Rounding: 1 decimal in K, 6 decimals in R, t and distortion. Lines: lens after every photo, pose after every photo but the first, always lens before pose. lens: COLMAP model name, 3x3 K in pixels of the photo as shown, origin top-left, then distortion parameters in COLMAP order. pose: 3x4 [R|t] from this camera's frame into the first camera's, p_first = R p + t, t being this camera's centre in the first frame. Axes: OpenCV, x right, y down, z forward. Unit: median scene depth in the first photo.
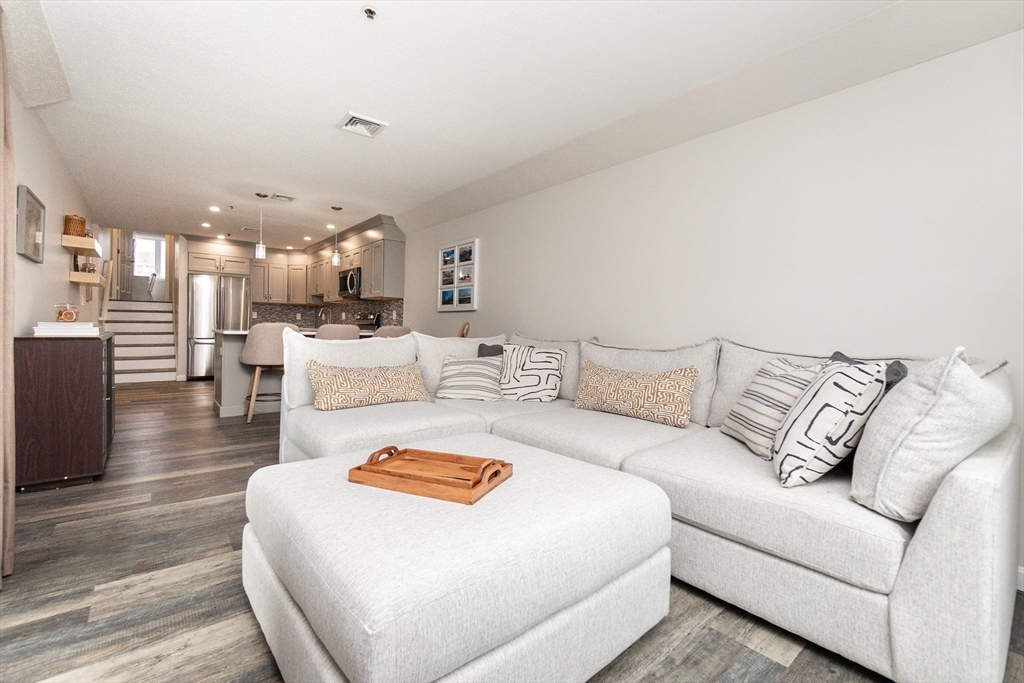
lens RADIAL K [[452.1, 0, 509.0], [0, 452.1, 336.0], [0, 0, 1]] dist [-0.004361, 0.002295]
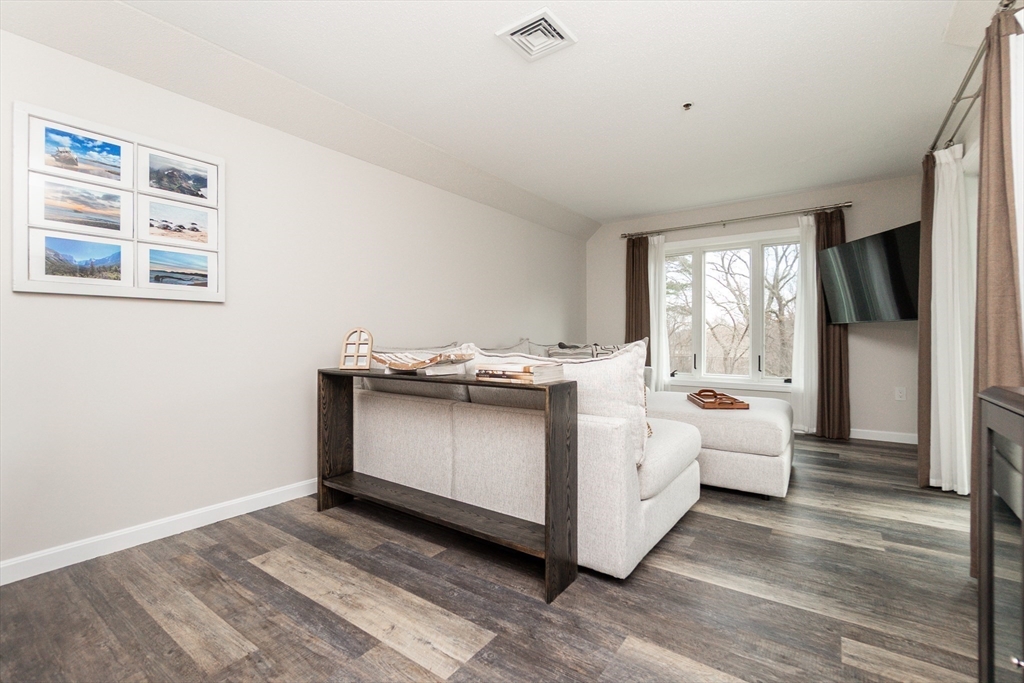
lens RADIAL K [[452.1, 0, 506.2], [0, 452.1, 336.4], [0, 0, 1]] dist [-0.004361, 0.002295]
pose [[-0.261085, -0.020305, 0.965102, -0.599137], [0.012429, 0.999625, 0.024394, -0.024731], [-0.965236, 0.018364, -0.260735, 0.758109]]
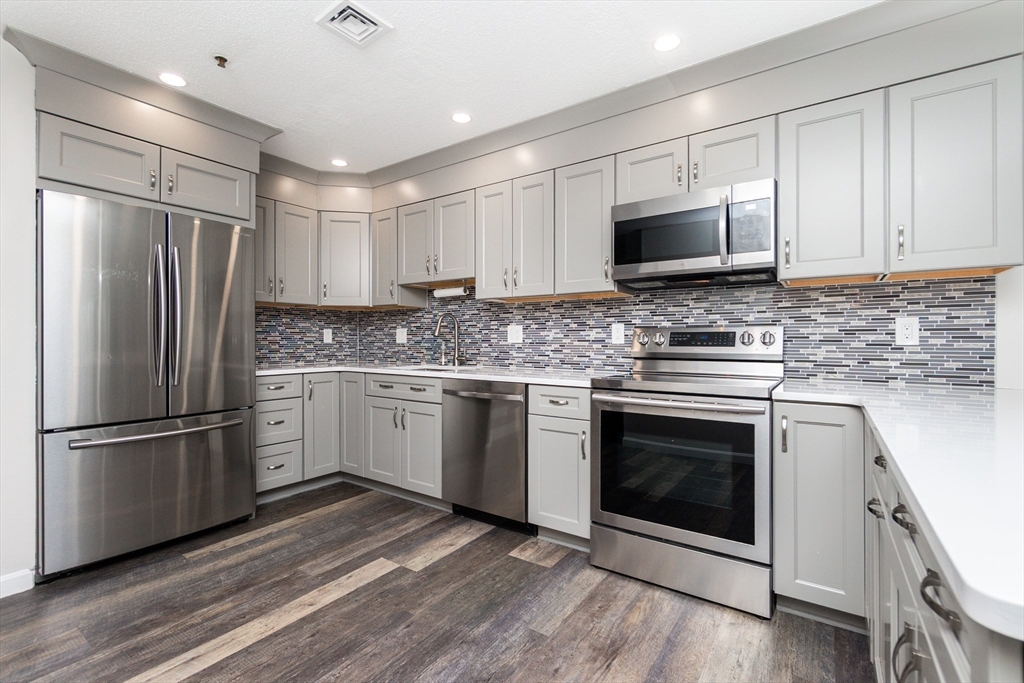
lens RADIAL K [[452.1, 0, 508.5], [0, 452.1, 339.9], [0, 0, 1]] dist [-0.004361, 0.002295]
pose [[0.958047, -0.020415, 0.285882, -0.746843], [0.024684, 0.999631, -0.011337, -0.052810], [-0.285545, 0.017918, 0.958198, 0.948140]]
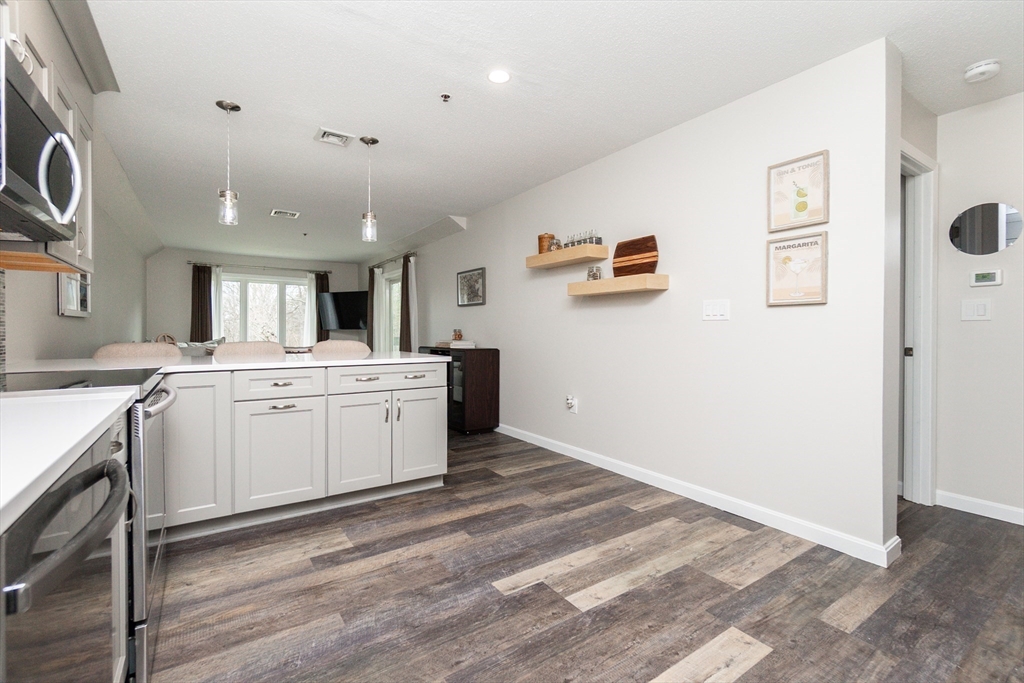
lens RADIAL K [[452.1, 0, 516.4], [0, 452.1, 333.2], [0, 0, 1]] dist [-0.004361, 0.002295]
pose [[-0.997576, -0.022867, 0.065722, -0.777153], [-0.021558, 0.999556, 0.020554, -0.056217], [-0.066163, 0.019088, -0.997626, 1.575251]]
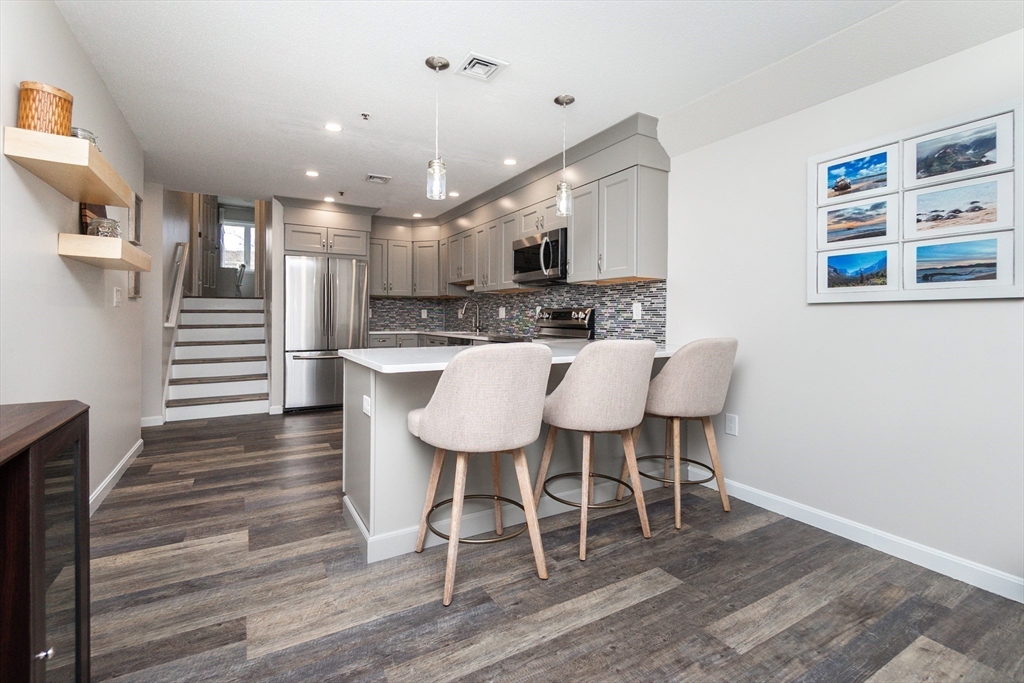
lens RADIAL K [[452.1, 0, 501.4], [0, 452.1, 317.4], [0, 0, 1]] dist [-0.004361, 0.002295]
pose [[0.988133, -0.017146, -0.152644, -0.401130], [0.014290, 0.999702, -0.019785, -0.036771], [0.152937, 0.017369, 0.988083, 0.532120]]
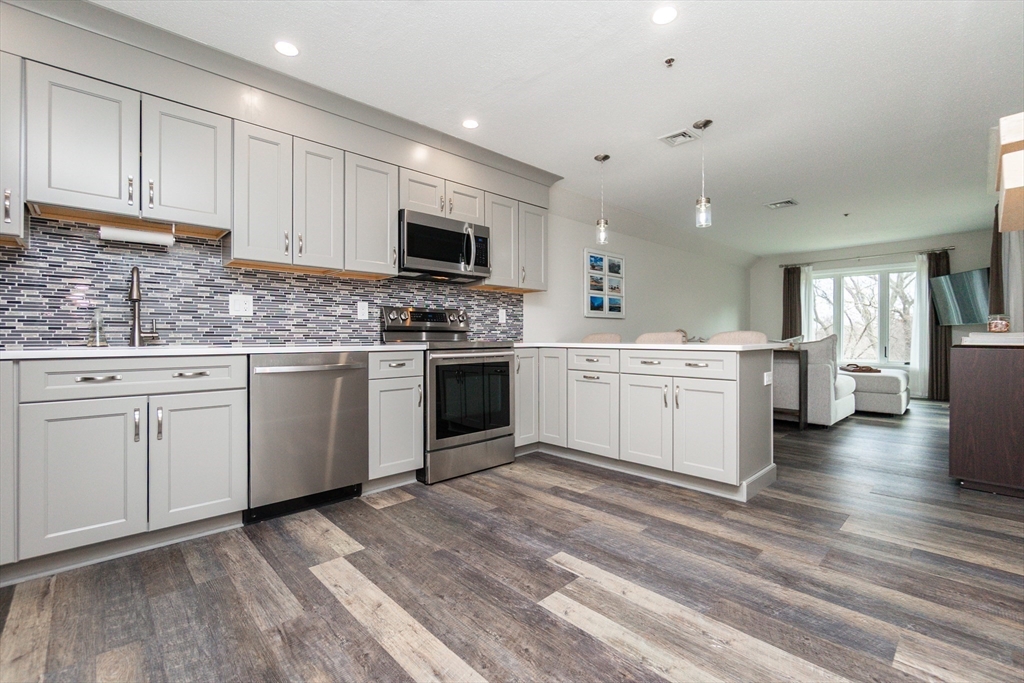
lens RADIAL K [[452.1, 0, 506.0], [0, 452.1, 342.1], [0, 0, 1]] dist [-0.004361, 0.002295]
pose [[-0.084845, -0.031368, 0.995900, -1.114972], [0.017338, 0.999307, 0.032953, -0.036504], [-0.996243, 0.020063, -0.084243, 1.286437]]
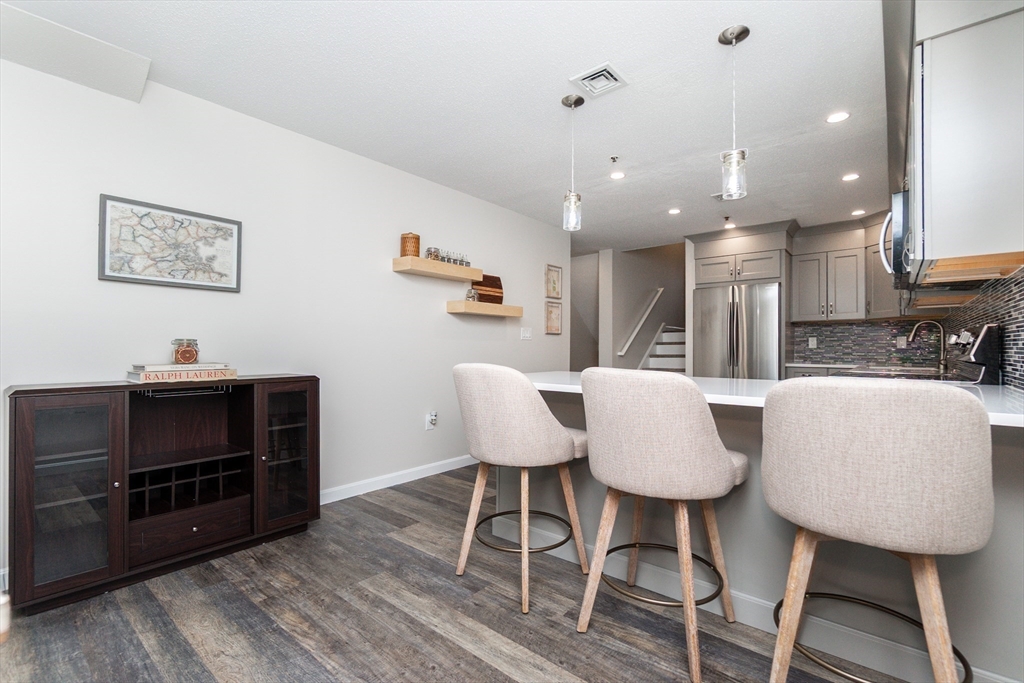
lens RADIAL K [[452.1, 0, 517.0], [0, 452.1, 341.2], [0, 0, 1]] dist [-0.004361, 0.002295]
pose [[0.225107, -0.024954, -0.974014, -0.089520], [-0.021391, 0.999304, -0.030546, -0.034227], [0.974099, 0.027711, 0.224416, 0.800525]]
